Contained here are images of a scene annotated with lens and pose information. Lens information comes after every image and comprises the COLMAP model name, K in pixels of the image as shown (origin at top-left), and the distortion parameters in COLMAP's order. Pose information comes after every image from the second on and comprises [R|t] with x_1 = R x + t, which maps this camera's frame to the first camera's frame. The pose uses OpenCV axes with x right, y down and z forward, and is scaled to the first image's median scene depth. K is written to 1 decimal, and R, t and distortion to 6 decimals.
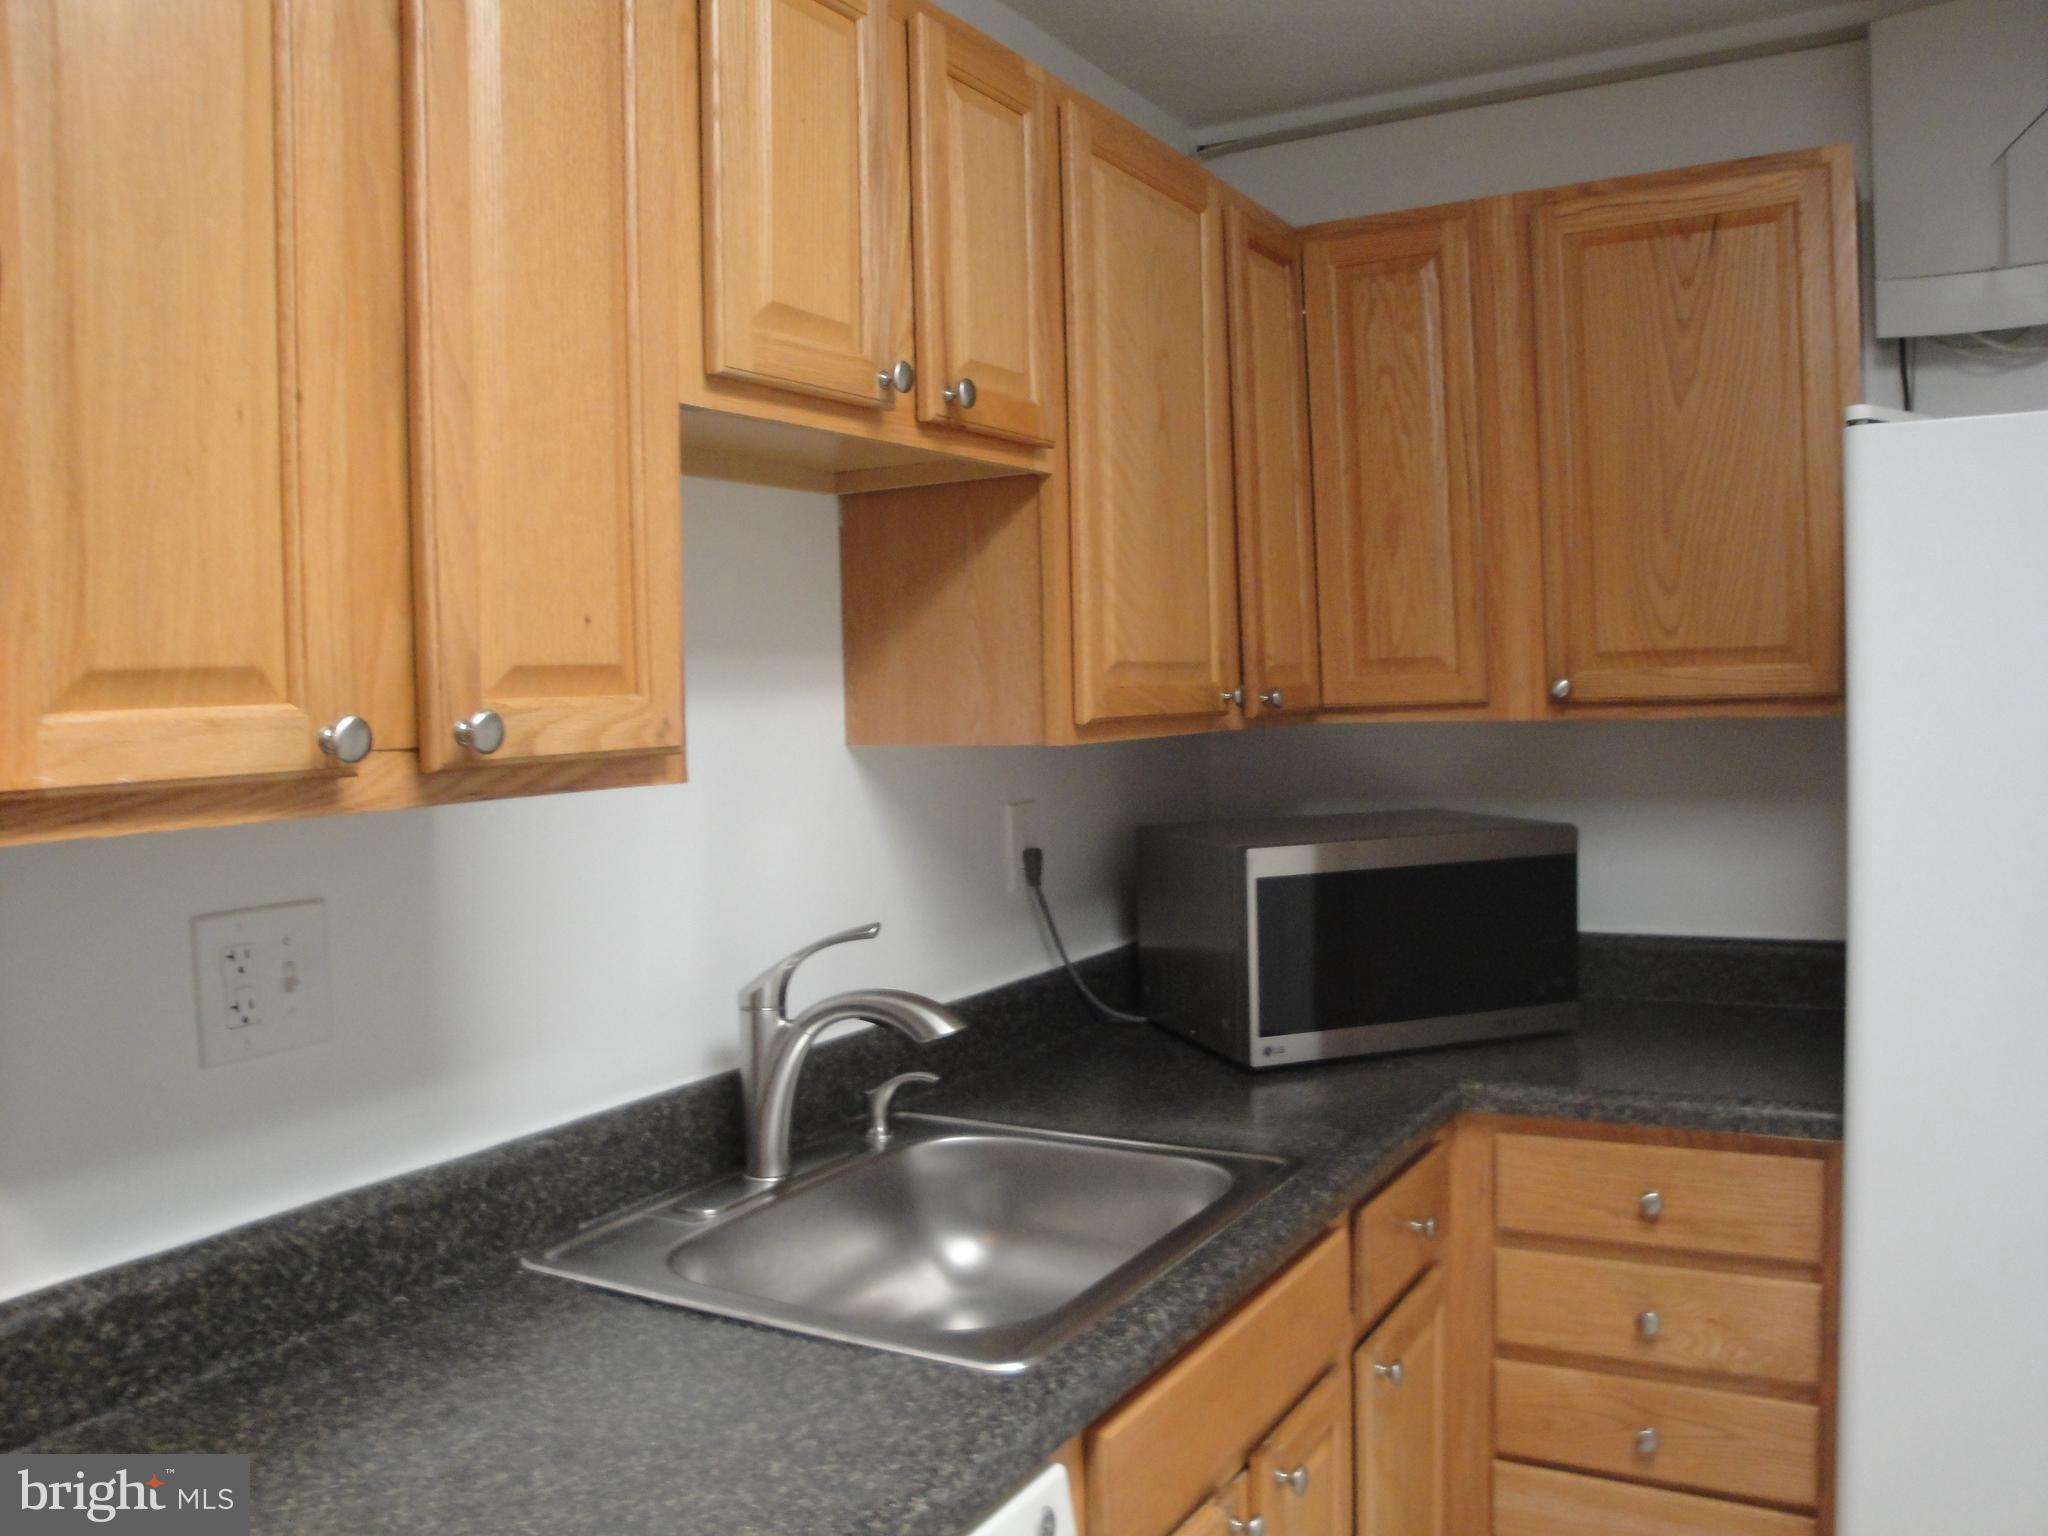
lens RADIAL K [[1637.6, 0, 1026.0], [0, 1637.6, 771.2], [0, 0, 1]] dist [-0.154629, 0.110812]
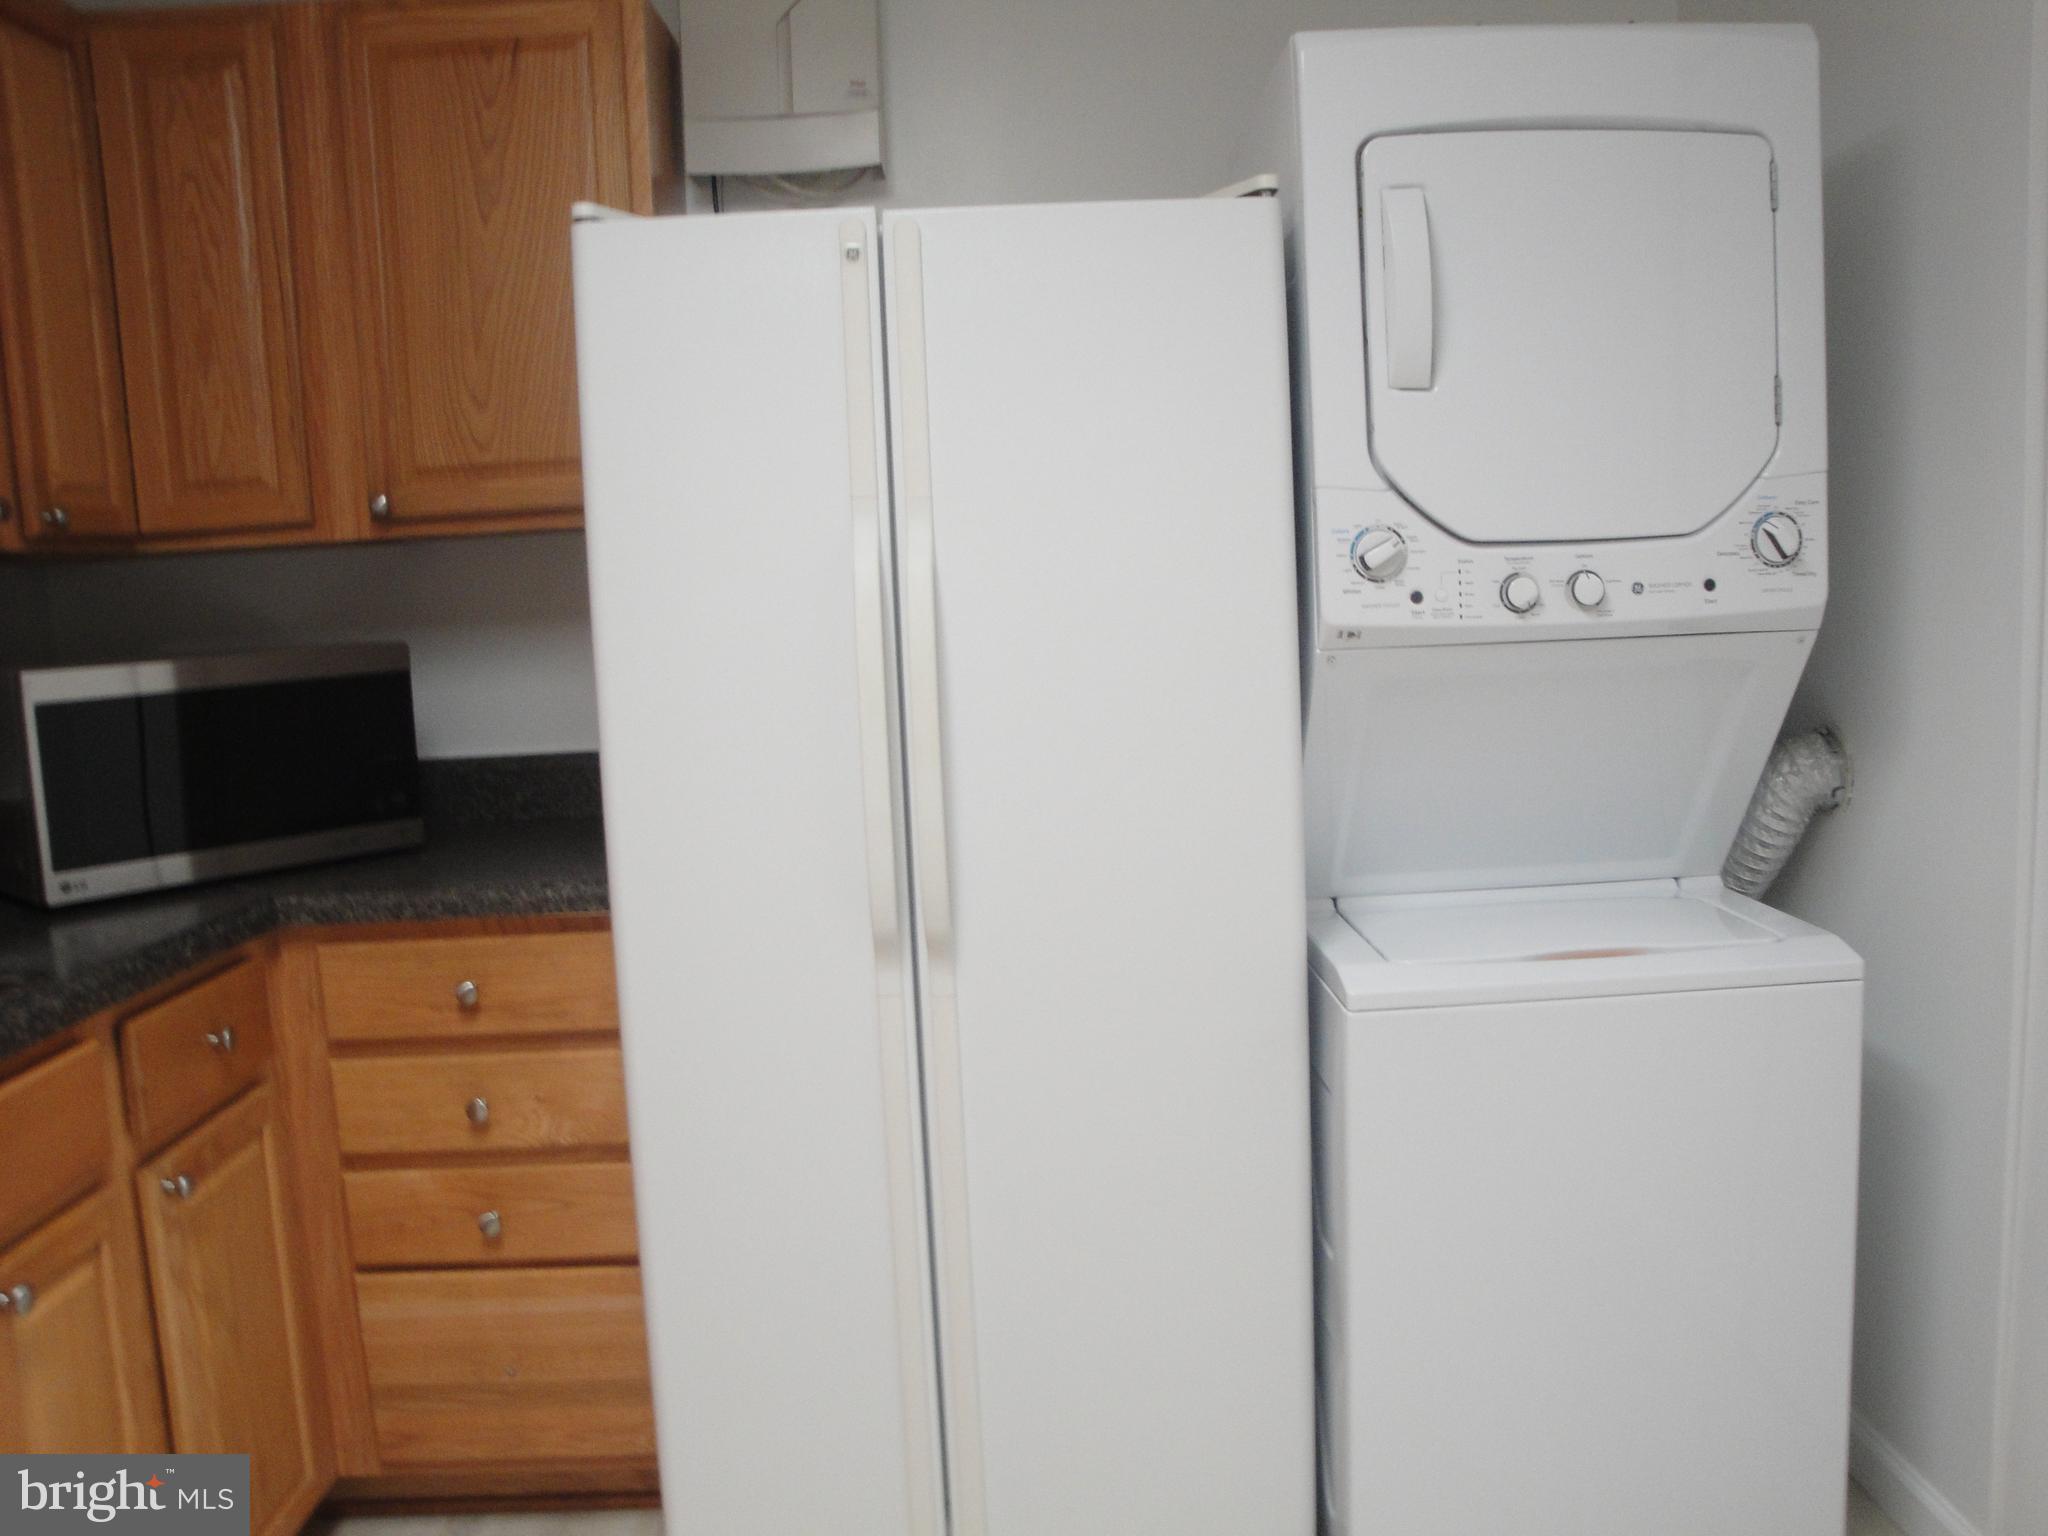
lens RADIAL K [[1637.6, 0, 1039.5], [0, 1637.6, 775.6], [0, 0, 1]] dist [-0.154629, 0.110812]
pose [[0.859934, -0.071361, 0.505392, 0.179658], [0.046330, 0.997004, 0.061945, 0.077441], [-0.508298, -0.029854, 0.860664, -0.067101]]
